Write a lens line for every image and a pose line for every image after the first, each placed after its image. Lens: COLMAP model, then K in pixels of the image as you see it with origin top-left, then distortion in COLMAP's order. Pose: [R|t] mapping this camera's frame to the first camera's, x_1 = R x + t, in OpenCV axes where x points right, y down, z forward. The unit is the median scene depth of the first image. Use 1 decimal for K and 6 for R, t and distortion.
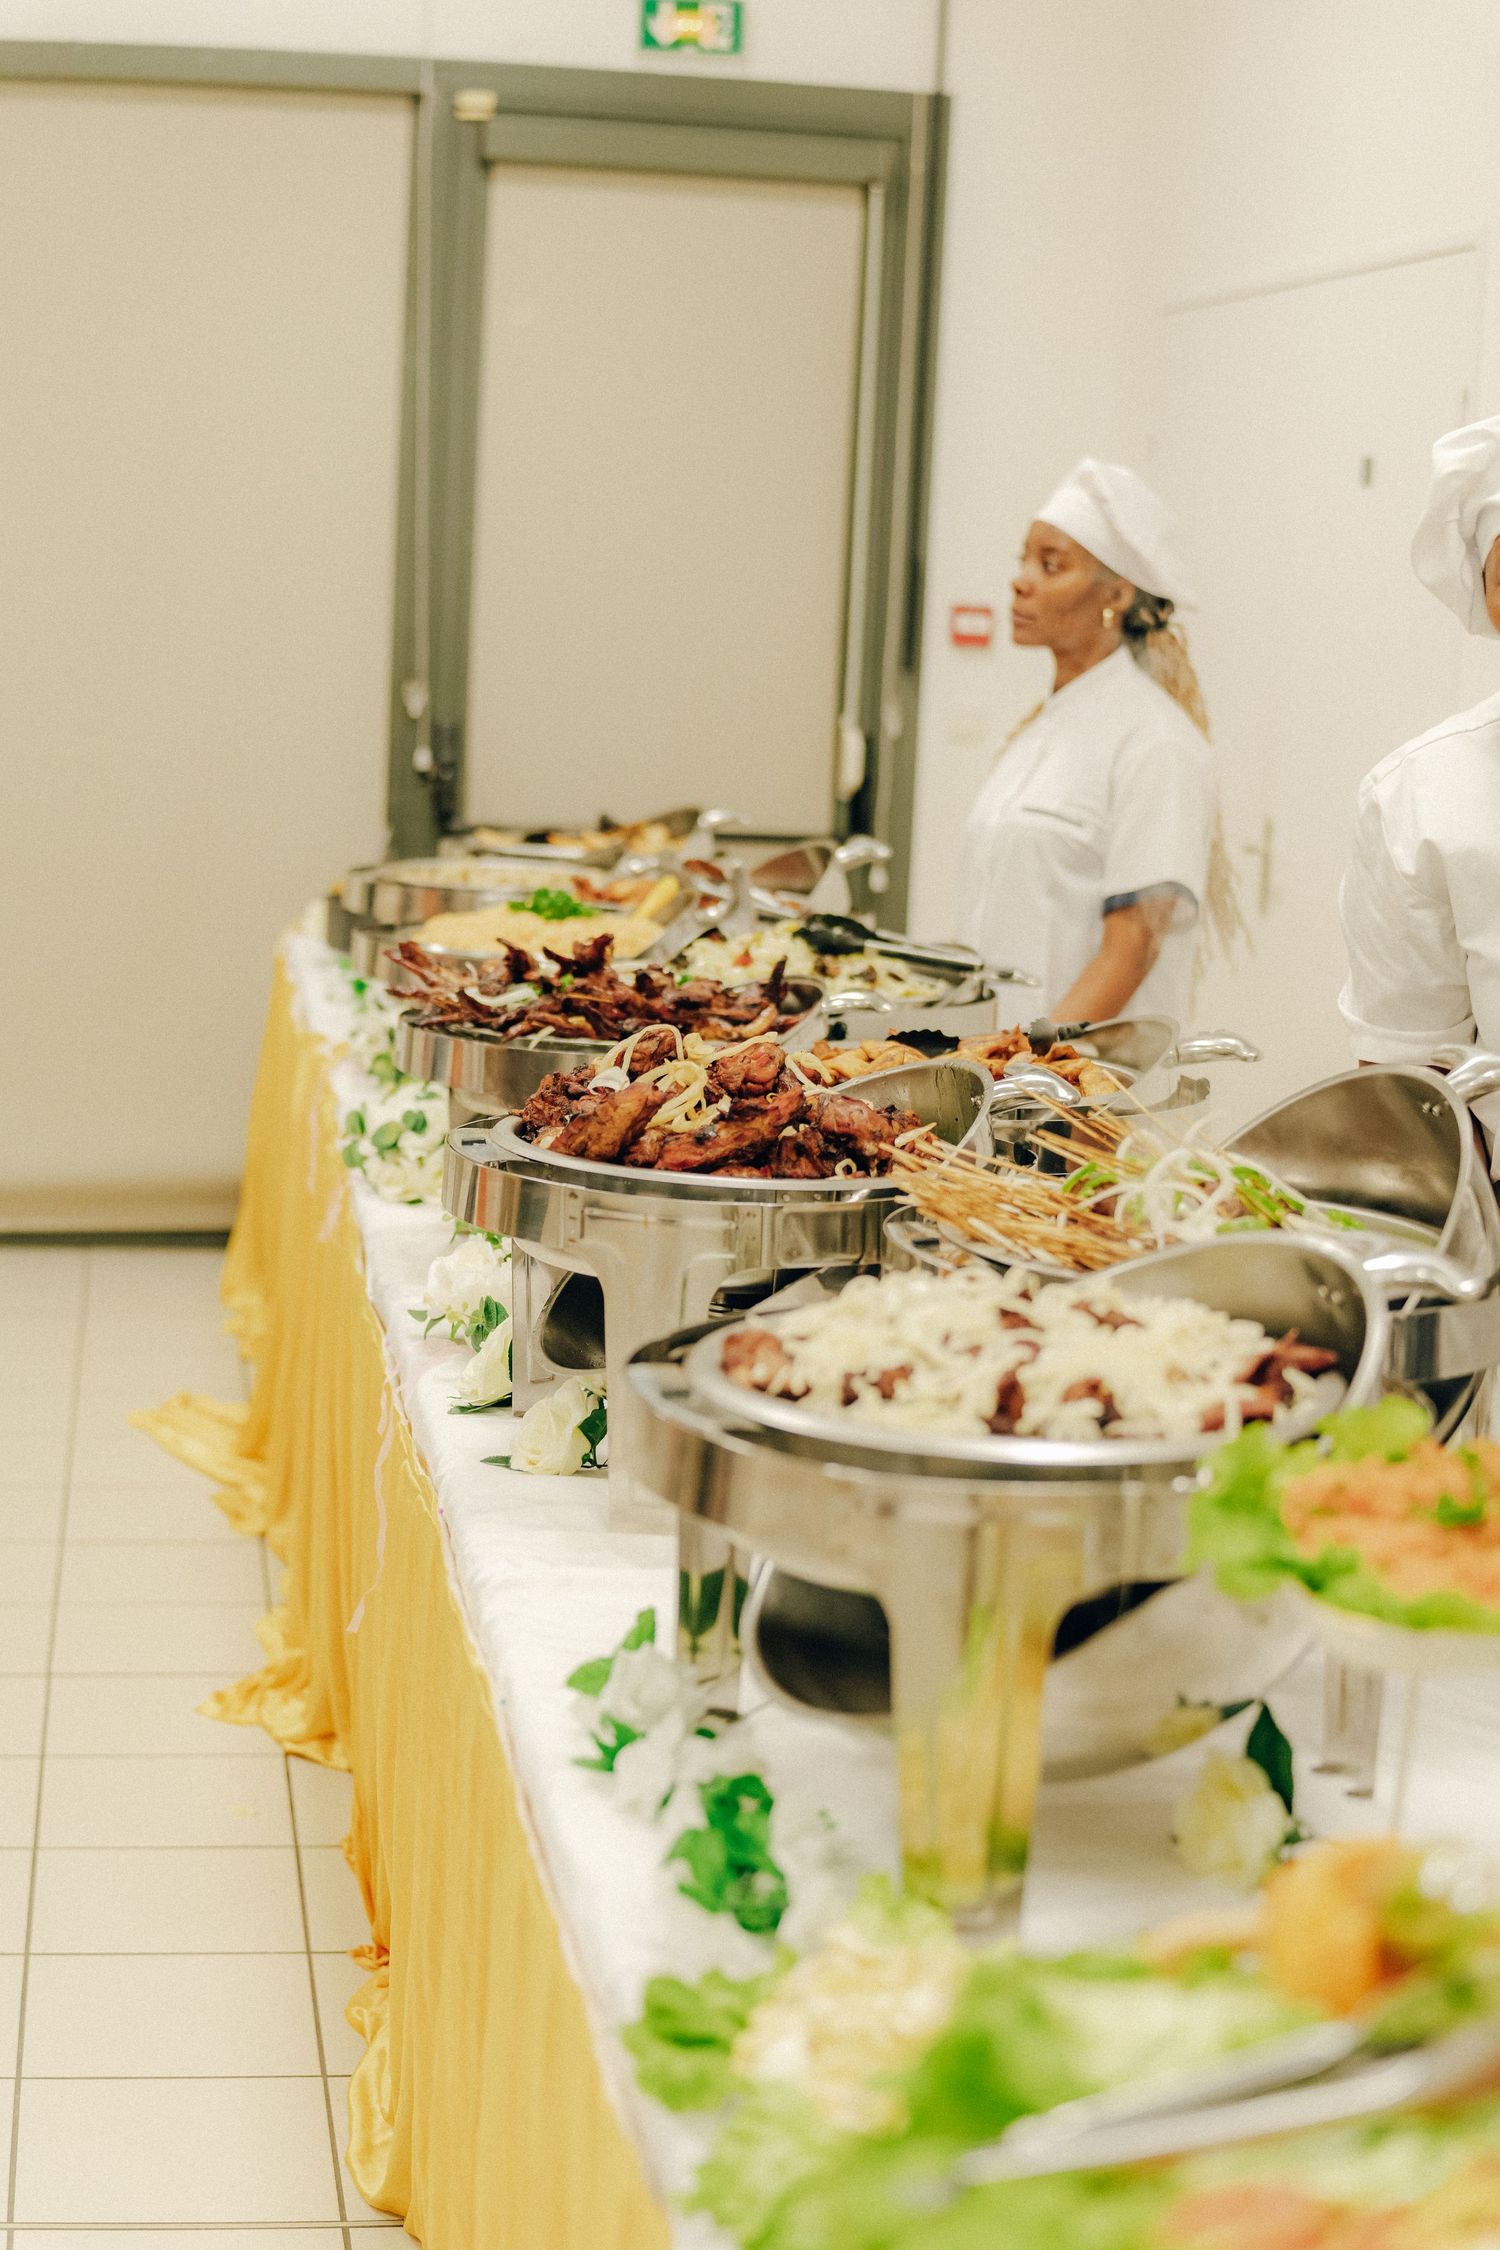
lens RADIAL K [[3114.7, 0, 750.0], [0, 3114.7, 1125.0], [0, 0, 1]] dist [-0.107538, -0.495091]
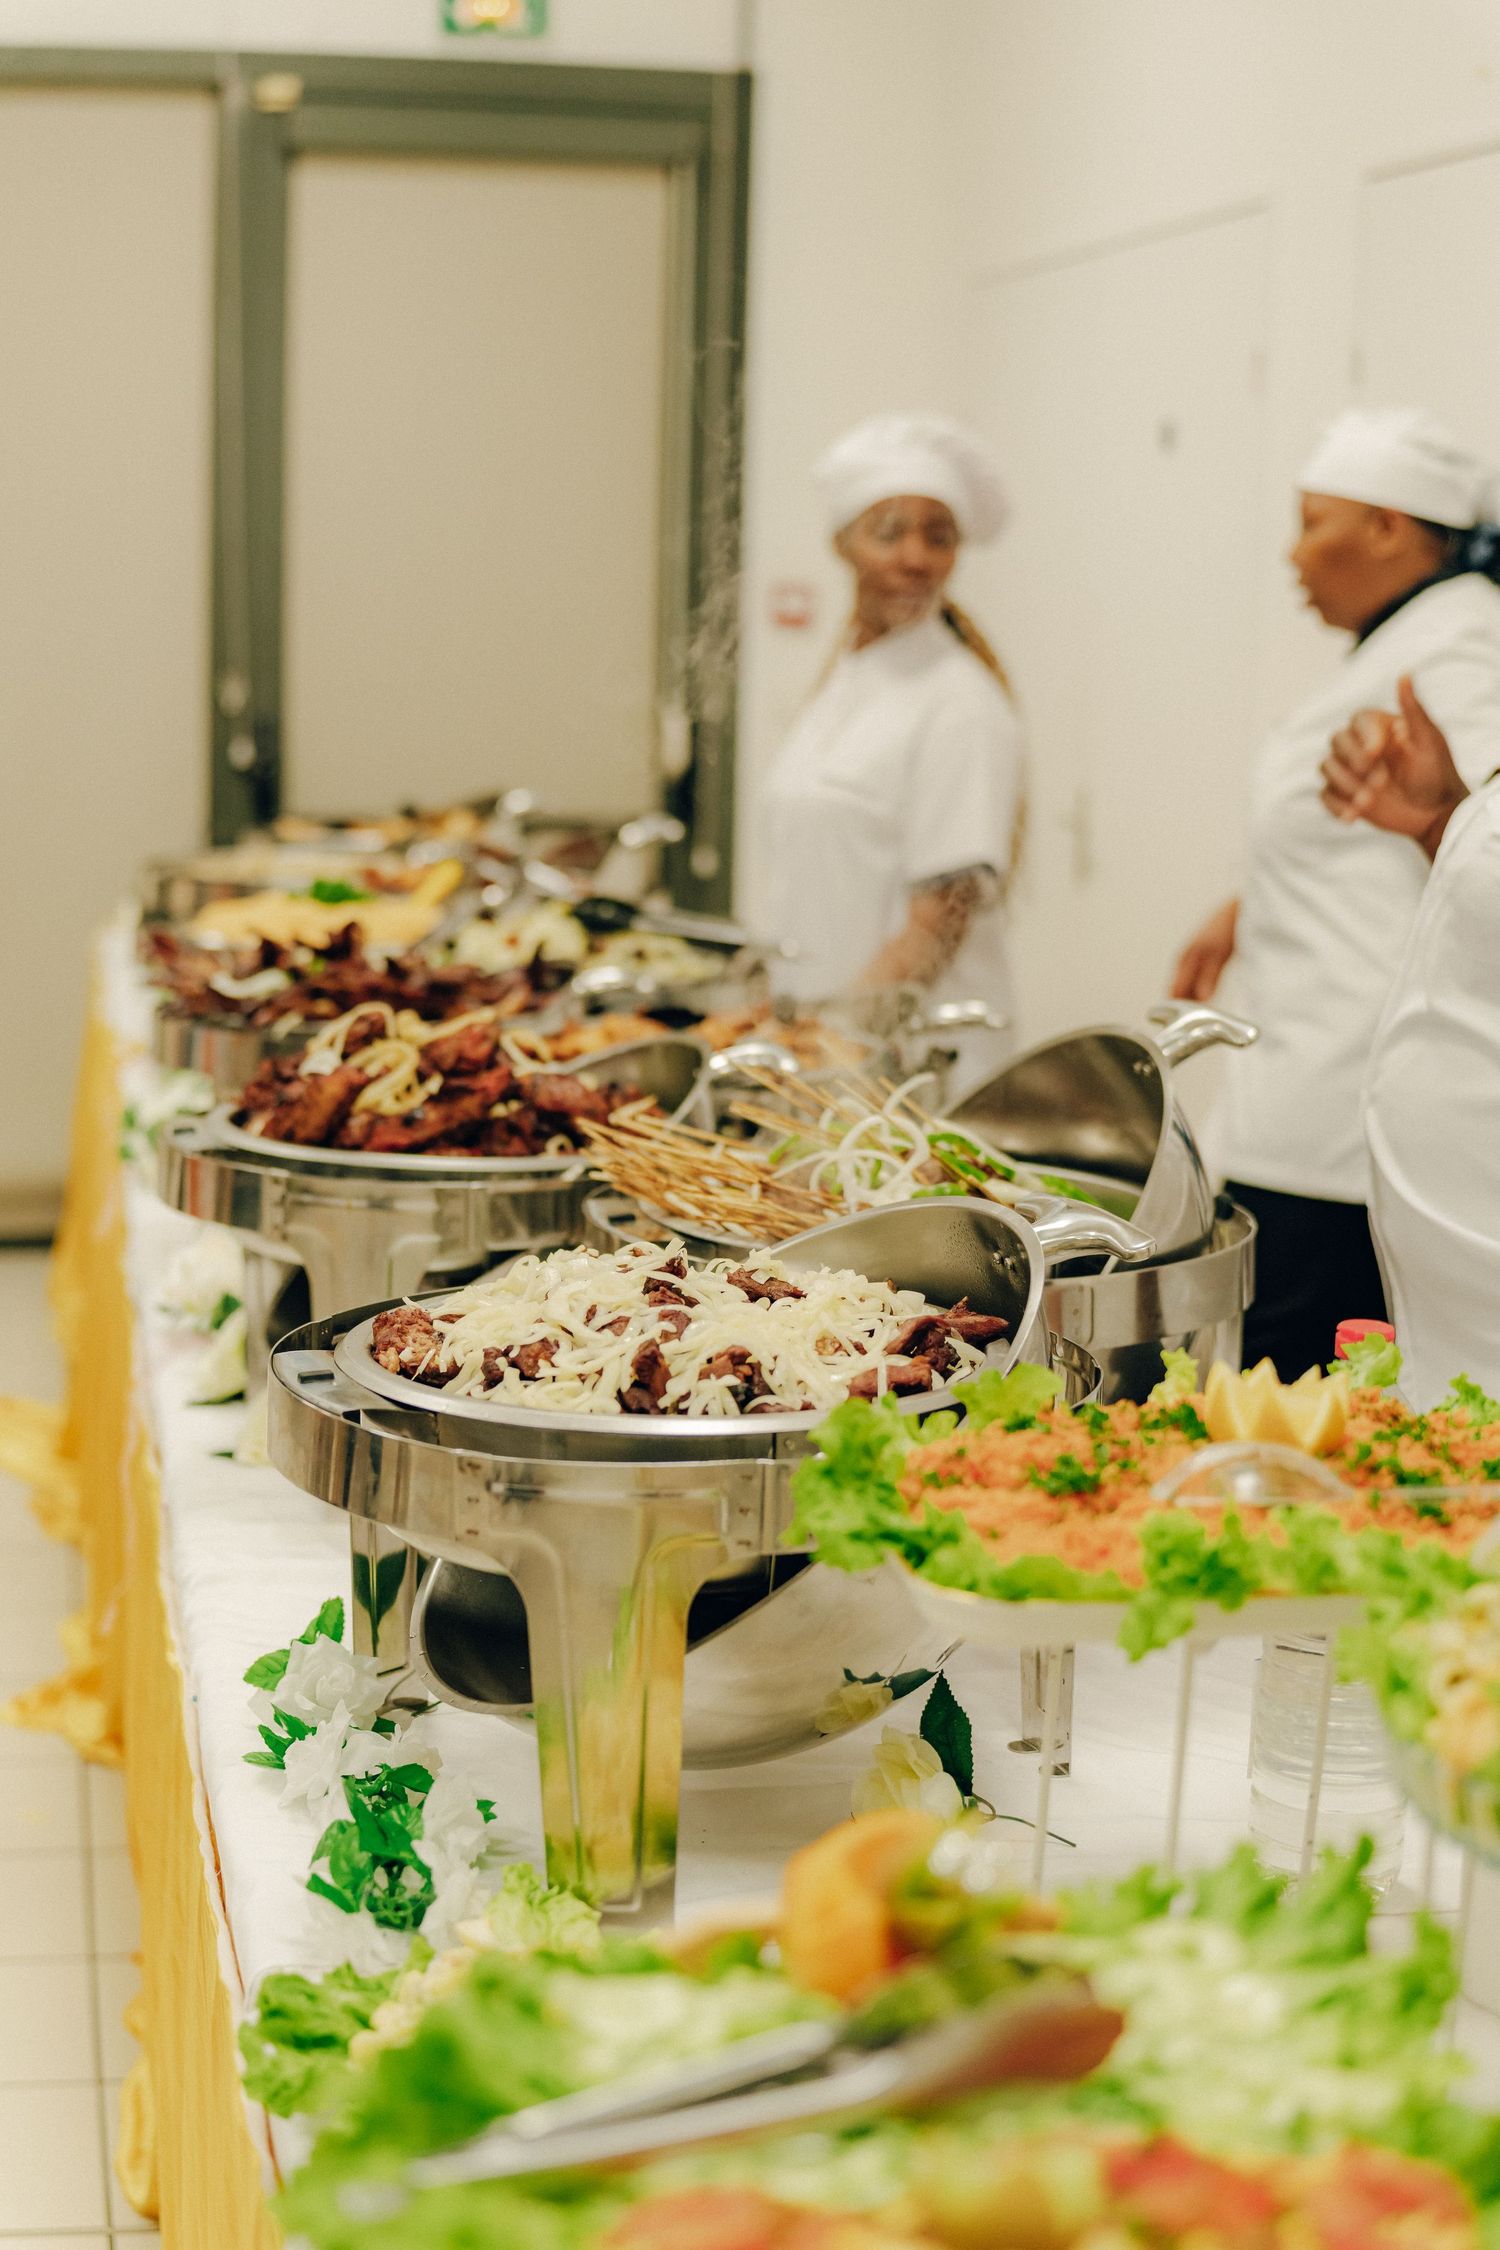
lens RADIAL K [[3114.7, 0, 750.0], [0, 3114.7, 1125.0], [0, 0, 1]] dist [-0.107538, -0.495091]
pose [[0.999069, -0.027046, 0.033607, 0.066829], [0.026944, 0.999631, 0.003486, 0.006166], [-0.033689, -0.002577, 0.999429, 0.020092]]
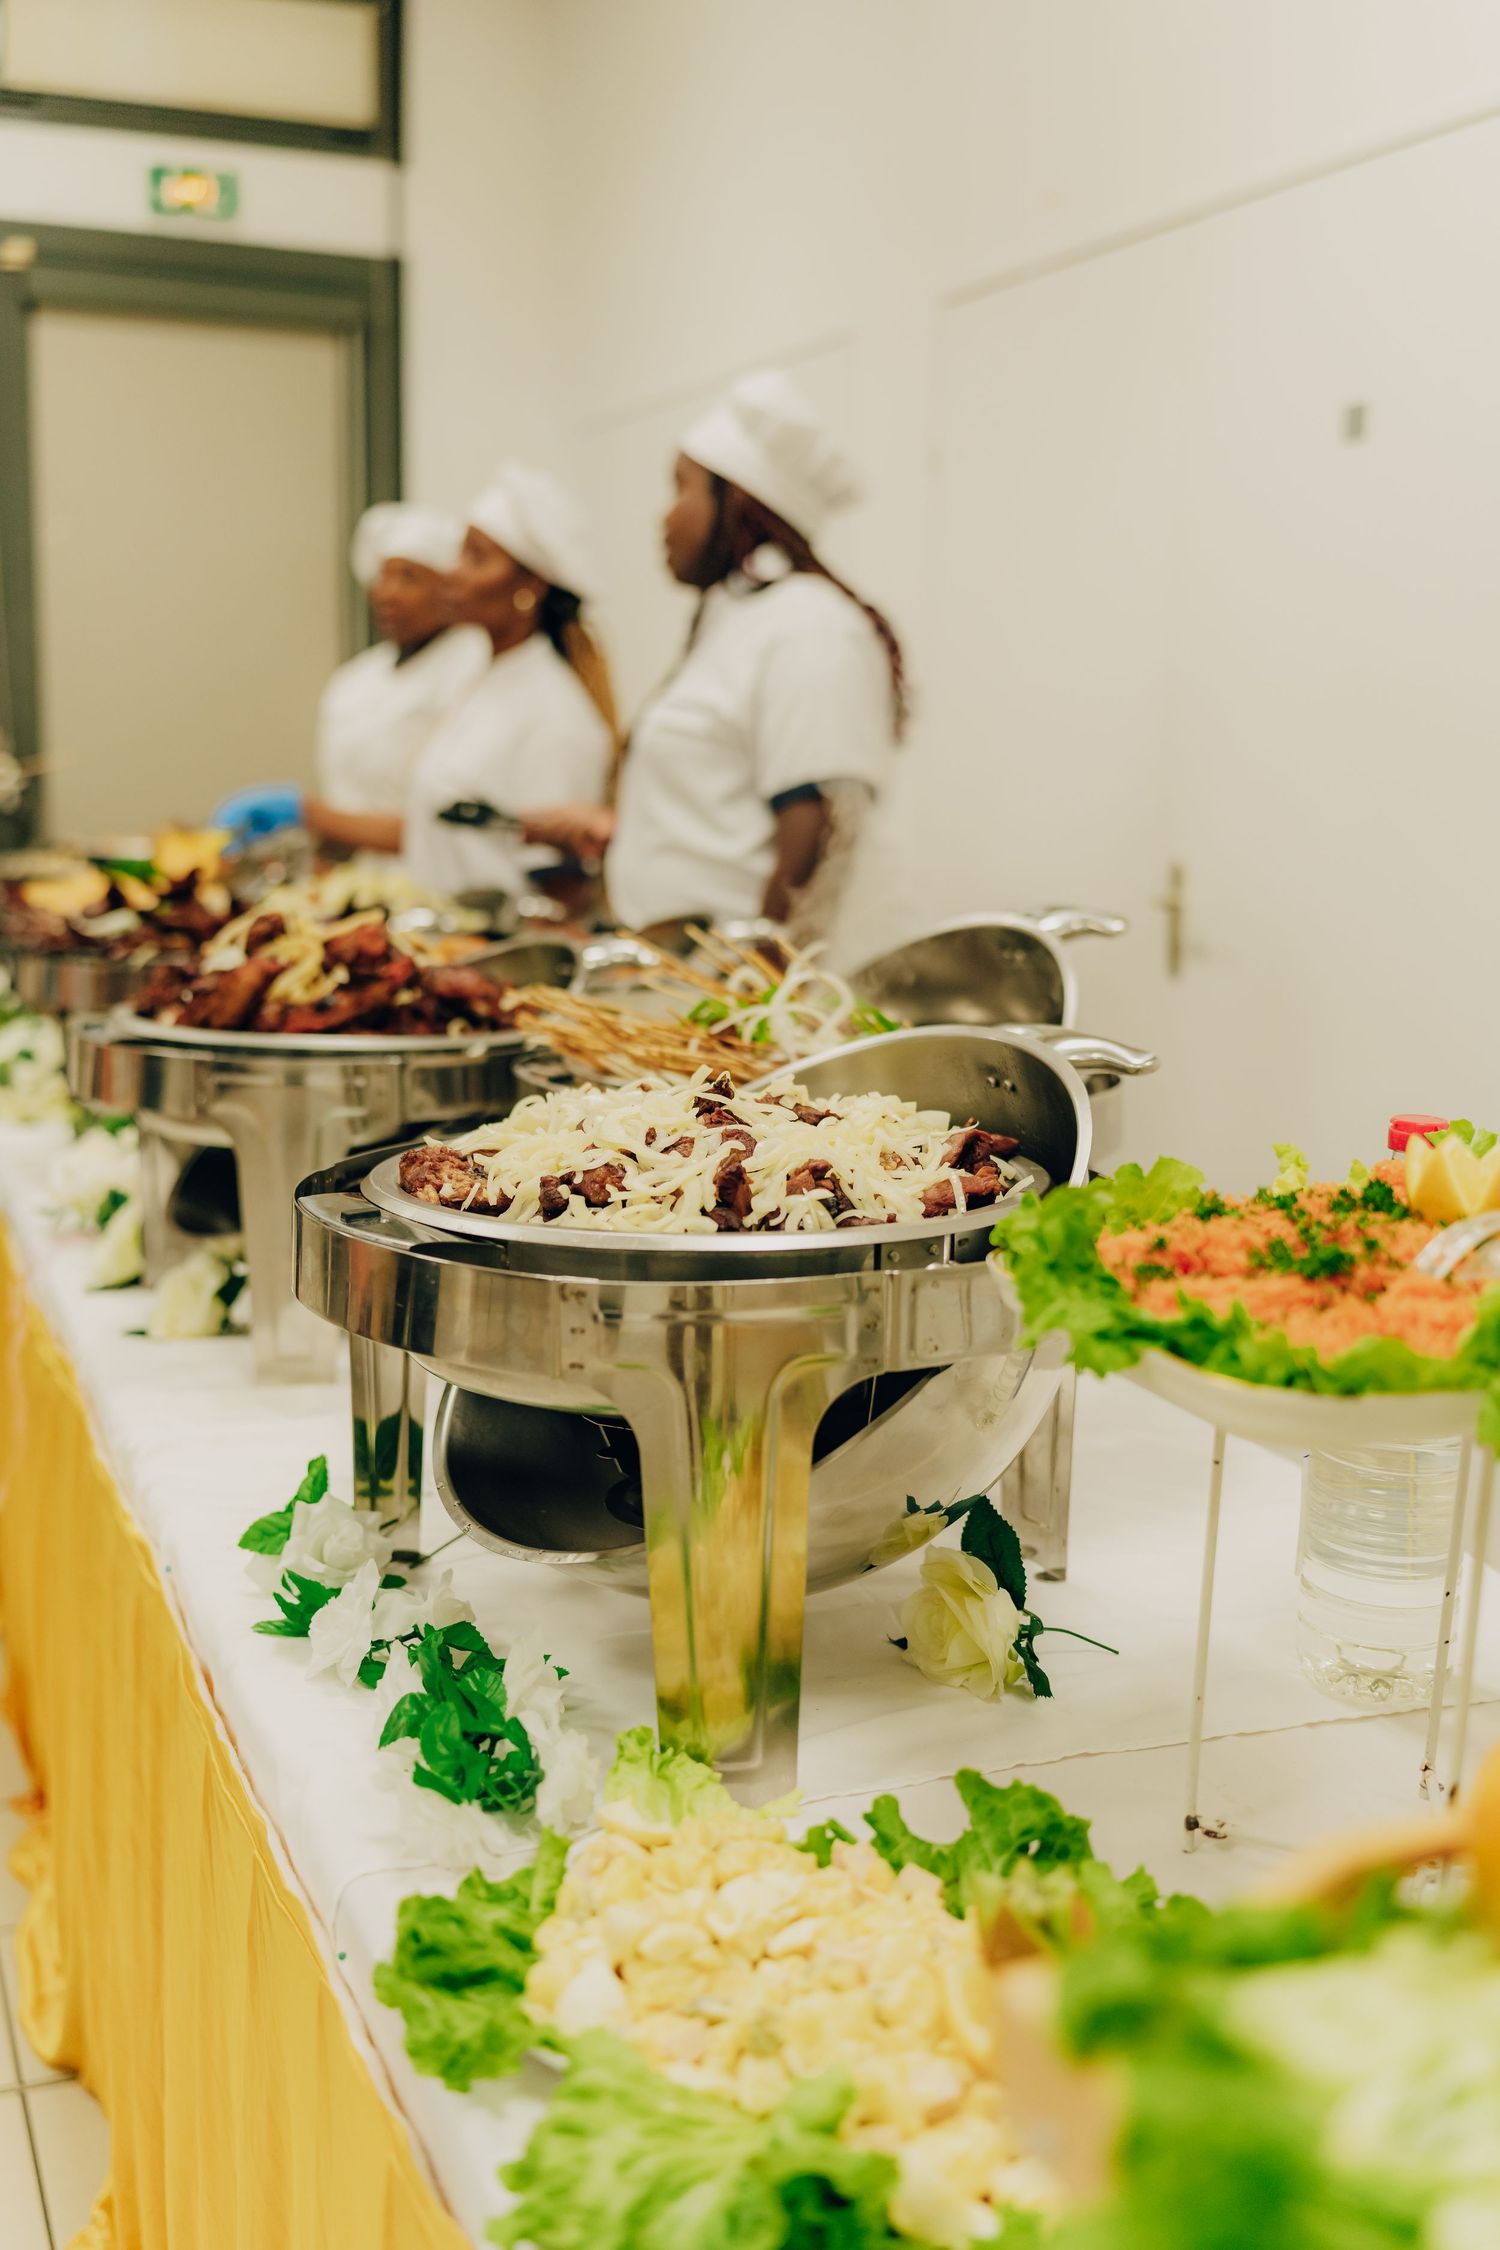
lens RADIAL K [[2152.7, 0, 750.0], [0, 2152.7, 1125.0], [0, 0, 1]] dist [0.097823, -0.285289]
pose [[0.974362, -0.061584, 0.216392, -0.039769], [0.059090, 0.998091, 0.017983, 0.045252], [-0.217087, -0.004735, 0.976141, 0.293622]]
